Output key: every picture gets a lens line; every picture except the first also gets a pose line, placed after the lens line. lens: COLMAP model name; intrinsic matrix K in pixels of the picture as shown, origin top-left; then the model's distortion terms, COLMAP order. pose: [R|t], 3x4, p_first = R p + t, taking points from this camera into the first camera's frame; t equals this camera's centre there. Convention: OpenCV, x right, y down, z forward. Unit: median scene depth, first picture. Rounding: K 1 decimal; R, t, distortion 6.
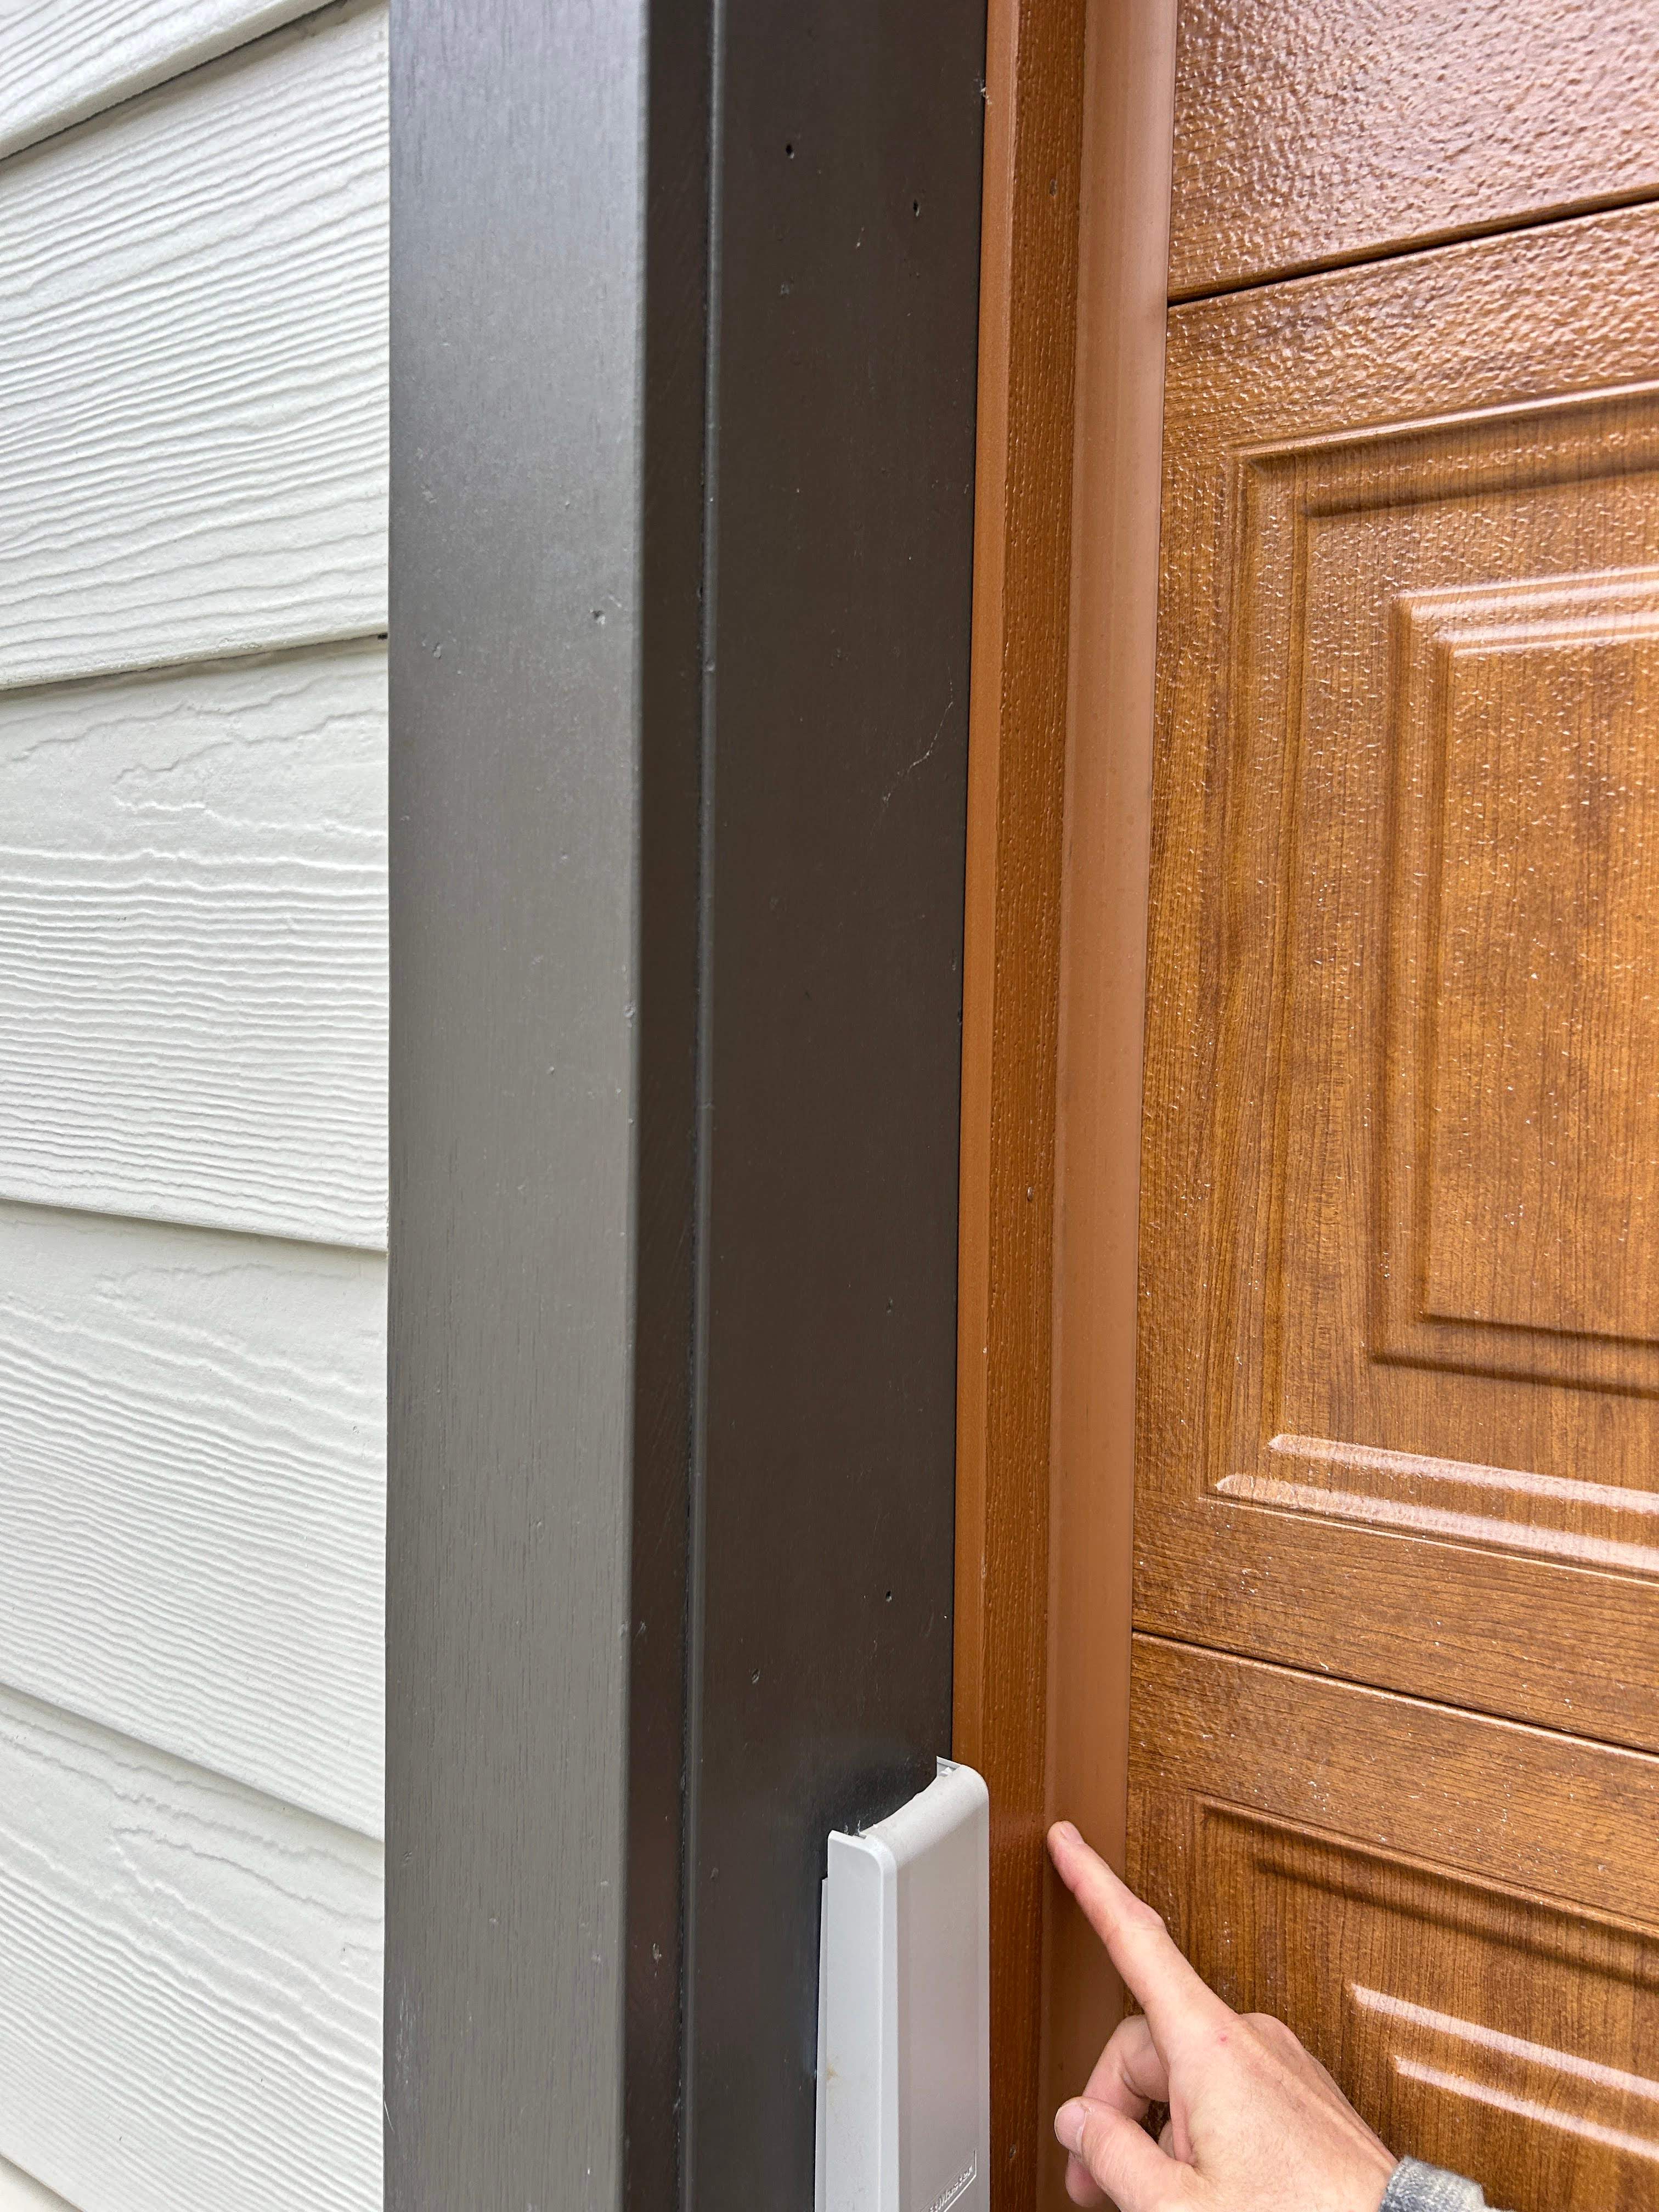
lens RADIAL K [[1693.3, 0, 829.5], [0, 1693.3, 1106.0], [0, 0, 1]] dist [0.037621, -0.007859]
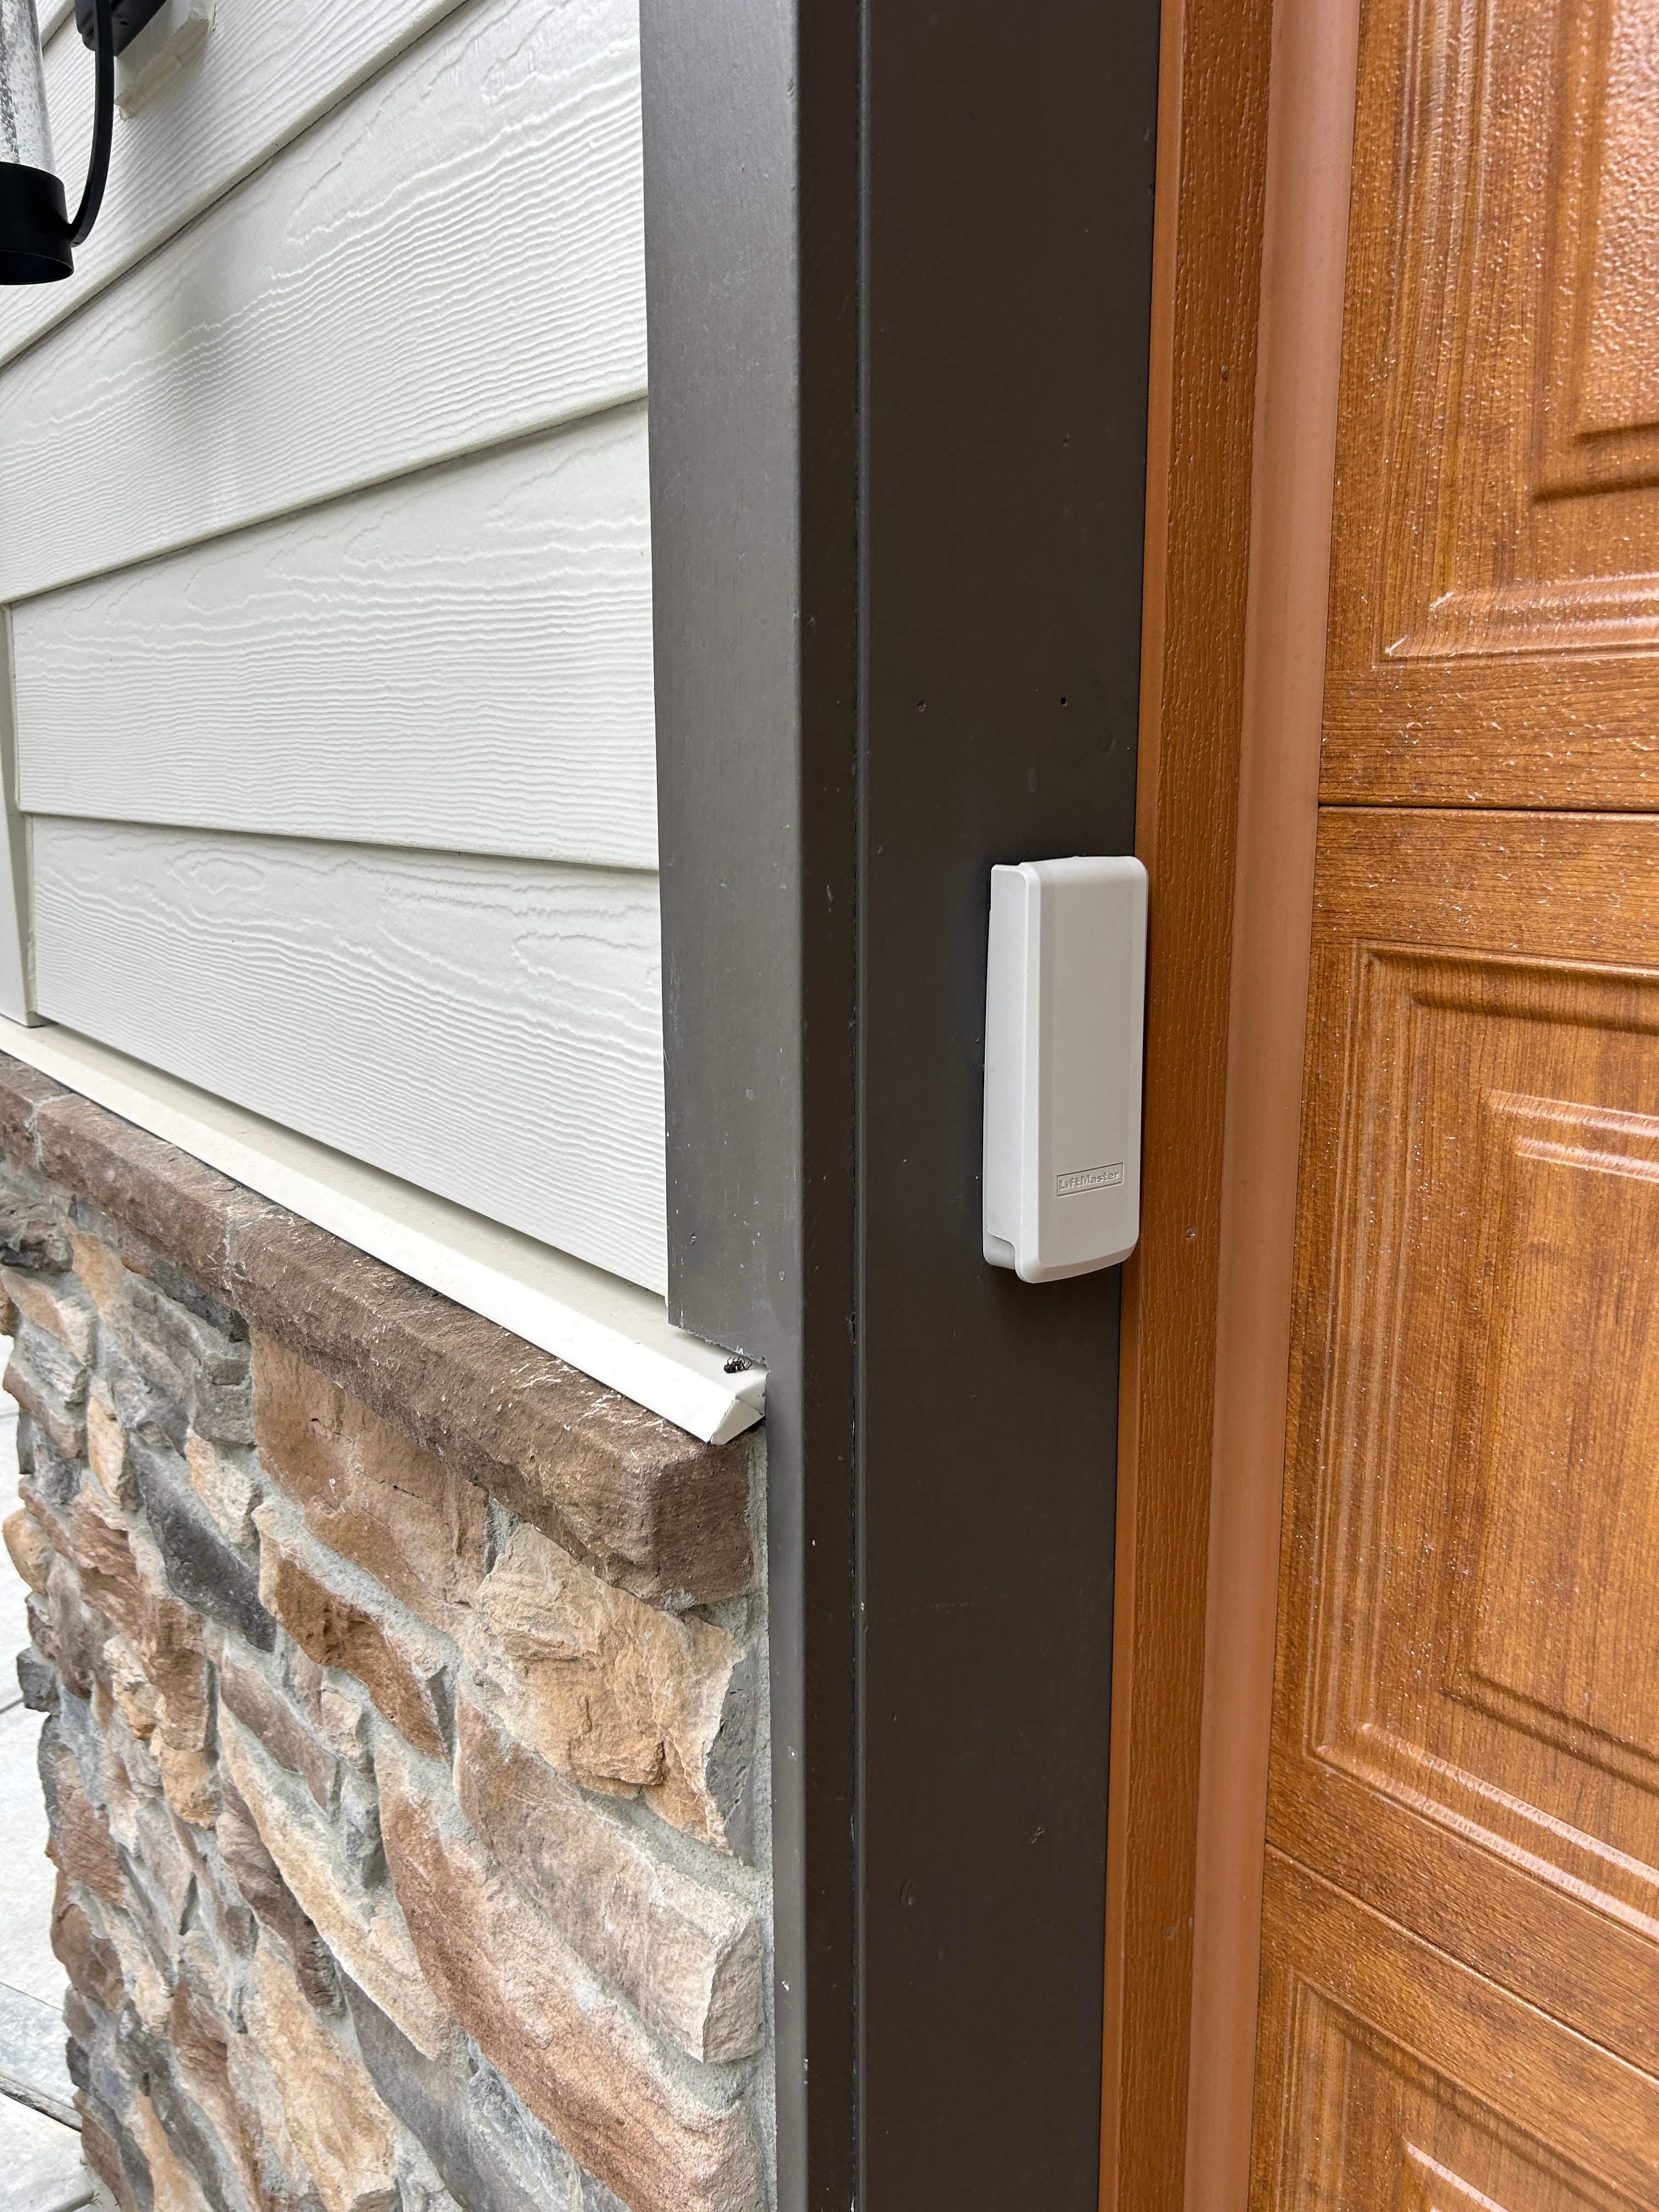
lens RADIAL K [[1693.3, 0, 829.5], [0, 1693.3, 1106.0], [0, 0, 1]] dist [0.037621, -0.007859]
pose [[0.950716, 0.044814, -0.306807, 0.244279], [-0.003754, 0.991091, 0.133133, 0.385299], [0.310040, -0.125420, 0.942415, -0.207939]]
